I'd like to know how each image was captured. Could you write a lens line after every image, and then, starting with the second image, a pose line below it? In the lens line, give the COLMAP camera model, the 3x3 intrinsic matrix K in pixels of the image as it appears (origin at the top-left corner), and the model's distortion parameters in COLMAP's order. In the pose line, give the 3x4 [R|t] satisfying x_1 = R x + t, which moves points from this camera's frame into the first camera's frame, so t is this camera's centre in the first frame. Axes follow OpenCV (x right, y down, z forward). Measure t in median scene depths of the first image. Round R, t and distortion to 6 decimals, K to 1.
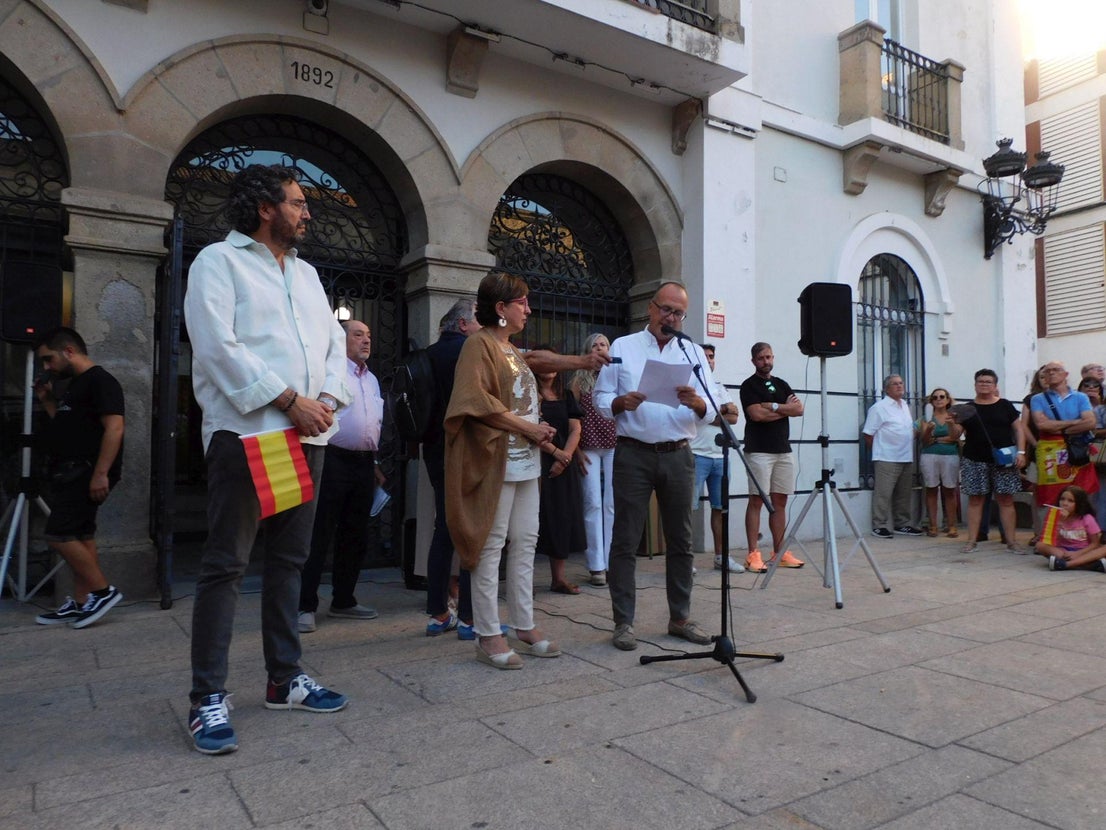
lens RADIAL K [[794.6, 0, 554.3], [0, 794.6, 416.7], [0, 0, 1]] dist [0.000624, -0.005879]
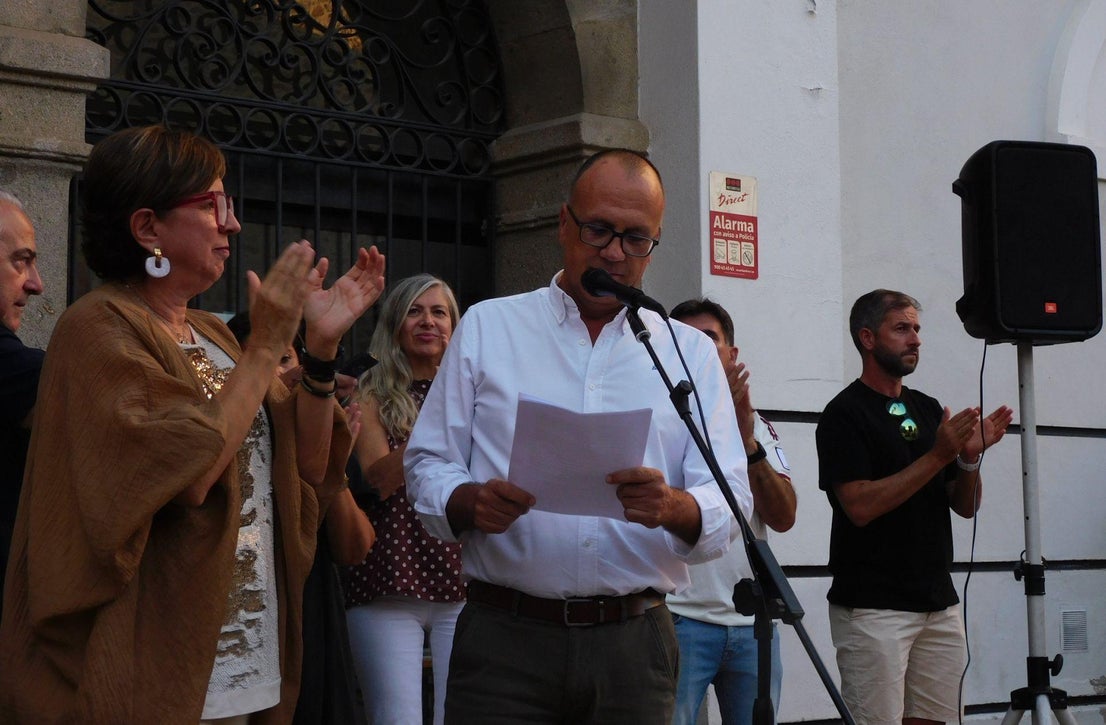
lens RADIAL K [[1911.1, 0, 519.6], [0, 1911.1, 363.3], [0, 0, 1]] dist [0.497312, -1.681253]
pose [[0.995514, -0.002234, 0.094591, 0.023412], [0.011000, 0.995675, -0.092248, 0.017354], [-0.093976, 0.092875, 0.991233, 0.146391]]
